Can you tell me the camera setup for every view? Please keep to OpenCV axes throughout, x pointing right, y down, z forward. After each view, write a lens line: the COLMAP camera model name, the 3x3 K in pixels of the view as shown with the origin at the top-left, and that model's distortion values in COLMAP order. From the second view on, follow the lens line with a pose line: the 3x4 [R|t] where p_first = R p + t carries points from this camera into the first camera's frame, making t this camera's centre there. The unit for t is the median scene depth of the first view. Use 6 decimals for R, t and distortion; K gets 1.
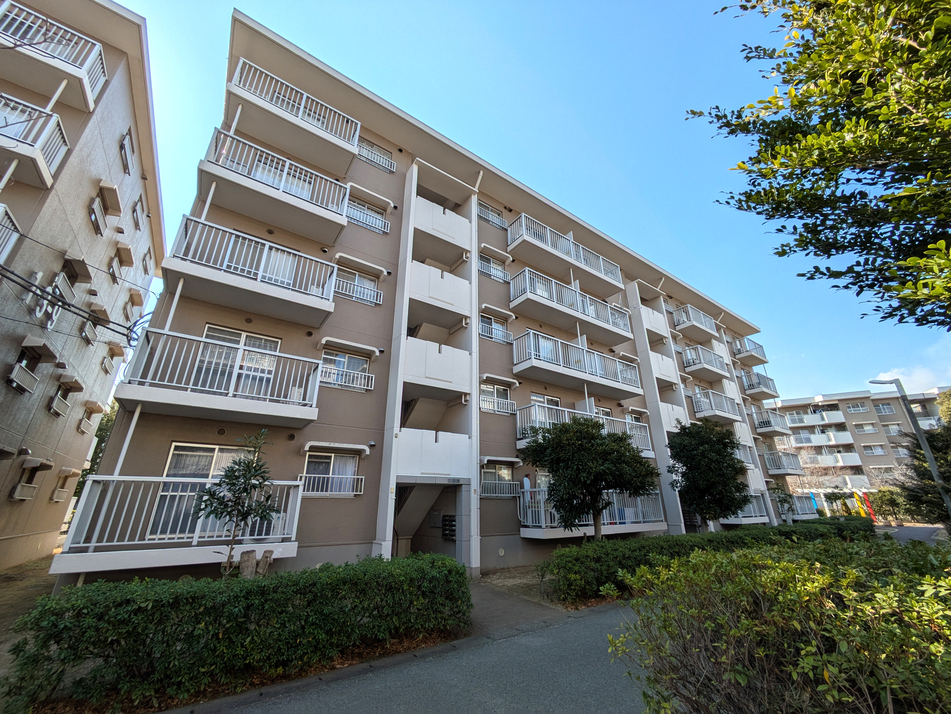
lens RADIAL K [[376.0, 0, 475.5], [0, 376.0, 357.0], [0, 0, 1]] dist [-0.001940, -0.000235]
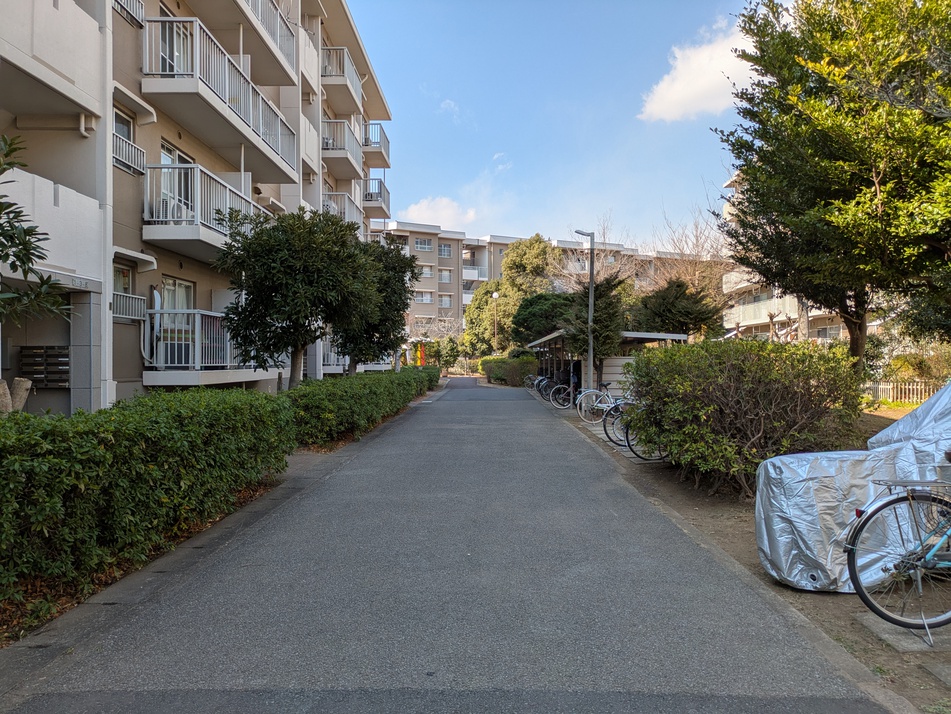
lens RADIAL K [[709.1, 0, 470.6], [0, 709.1, 348.8], [0, 0, 1]] dist [0.022470, -0.003917]
pose [[0.597244, 0.023337, 0.801720, -0.400598], [-0.304067, 0.931549, 0.199400, 0.041242], [-0.742187, -0.362867, 0.563458, 0.011592]]
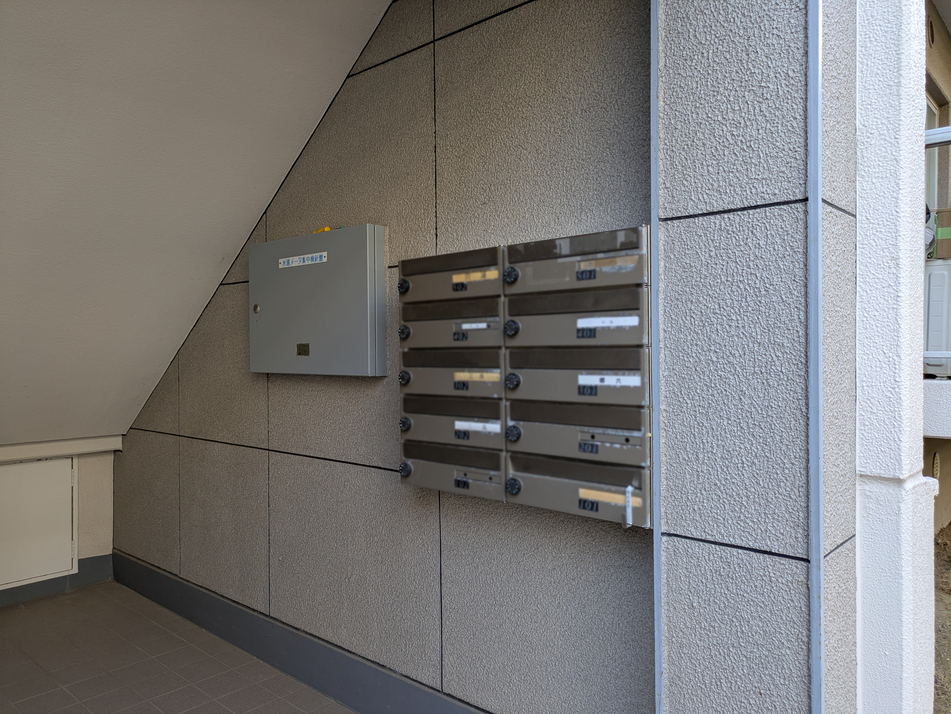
lens RADIAL K [[709.1, 0, 470.6], [0, 709.1, 348.8], [0, 0, 1]] dist [0.022470, -0.003917]
pose [[0.974117, 0.006838, 0.225943, -0.089964], [-0.090601, 0.927553, 0.362543, 0.305064], [-0.207095, -0.373630, 0.904164, 0.671793]]
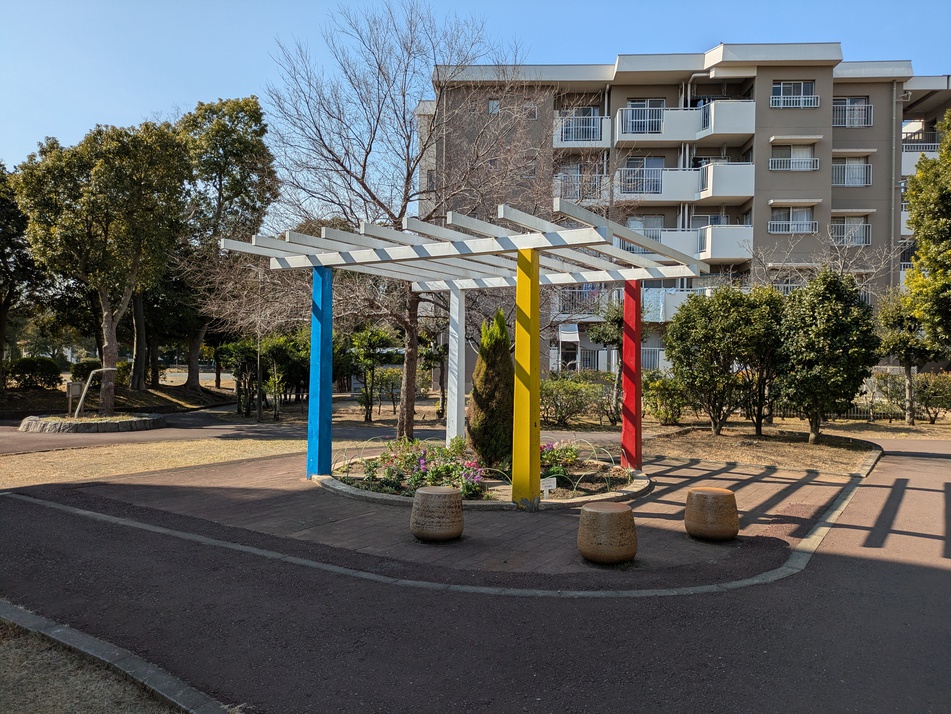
lens RADIAL K [[709.1, 0, 470.6], [0, 709.1, 348.8], [0, 0, 1]] dist [0.022470, -0.003917]
pose [[0.929983, 0.034040, 0.366022, 1.754851], [-0.164115, 0.929412, 0.330545, 0.612657], [-0.328934, -0.367471, 0.869924, 1.538091]]
